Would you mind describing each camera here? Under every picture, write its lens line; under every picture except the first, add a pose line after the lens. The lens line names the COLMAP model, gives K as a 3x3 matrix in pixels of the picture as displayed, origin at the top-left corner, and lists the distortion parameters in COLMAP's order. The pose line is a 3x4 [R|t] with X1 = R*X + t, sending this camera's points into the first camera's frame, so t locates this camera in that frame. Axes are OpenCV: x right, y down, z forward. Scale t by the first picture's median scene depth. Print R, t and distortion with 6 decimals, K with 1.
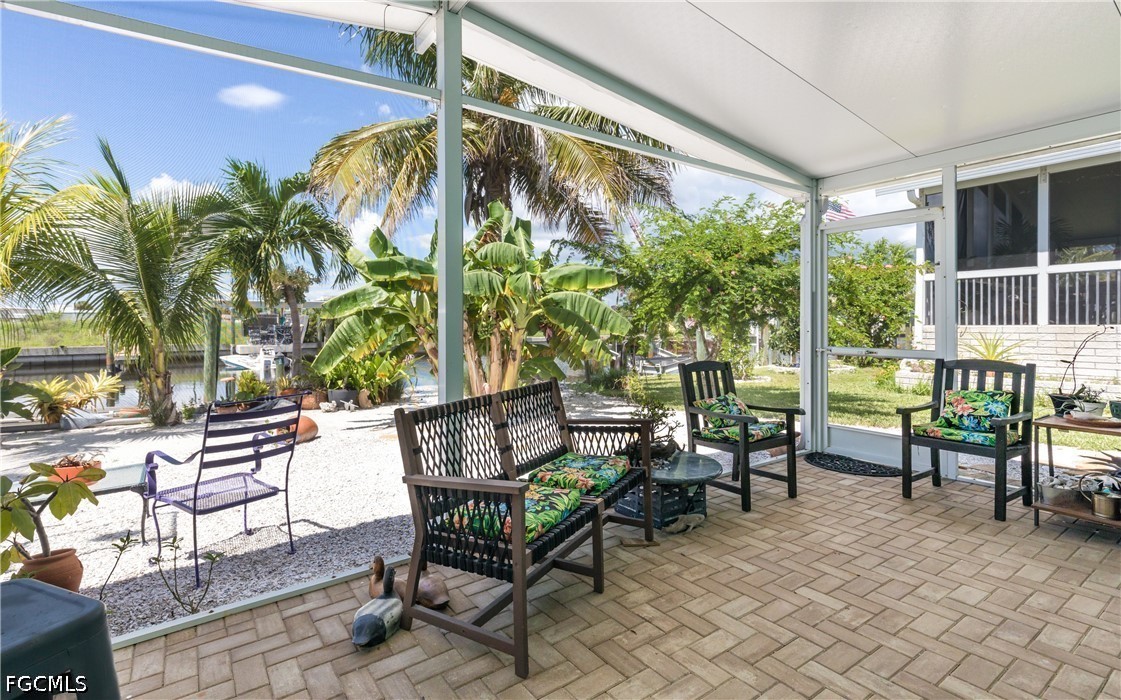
lens RADIAL K [[523.5, 0, 560.2], [0, 523.5, 326.1], [0, 0, 1]] dist [0.000901, 0.000090]
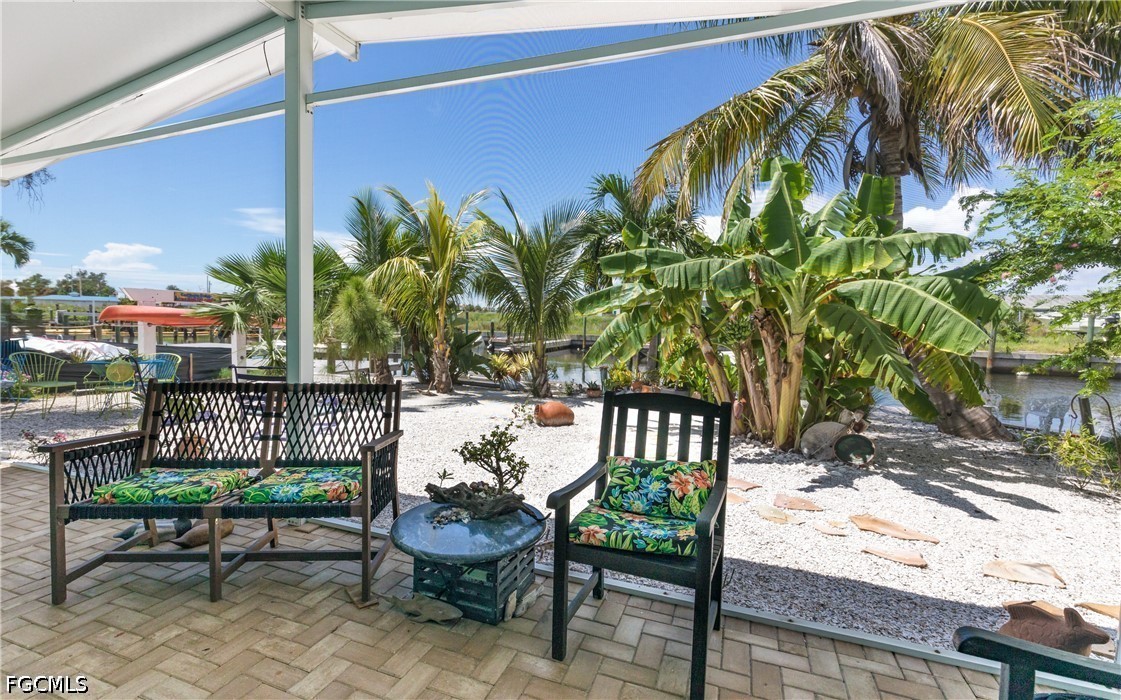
lens RADIAL K [[534.4, 0, 560.5], [0, 534.4, 350.0], [0, 0, 1]] dist [-0.000138, 0.000111]
pose [[0.536968, 0.065243, -0.841076, 0.721024], [-0.024468, 0.997790, 0.061778, -0.016430], [0.843247, -0.012593, 0.537378, 0.602488]]
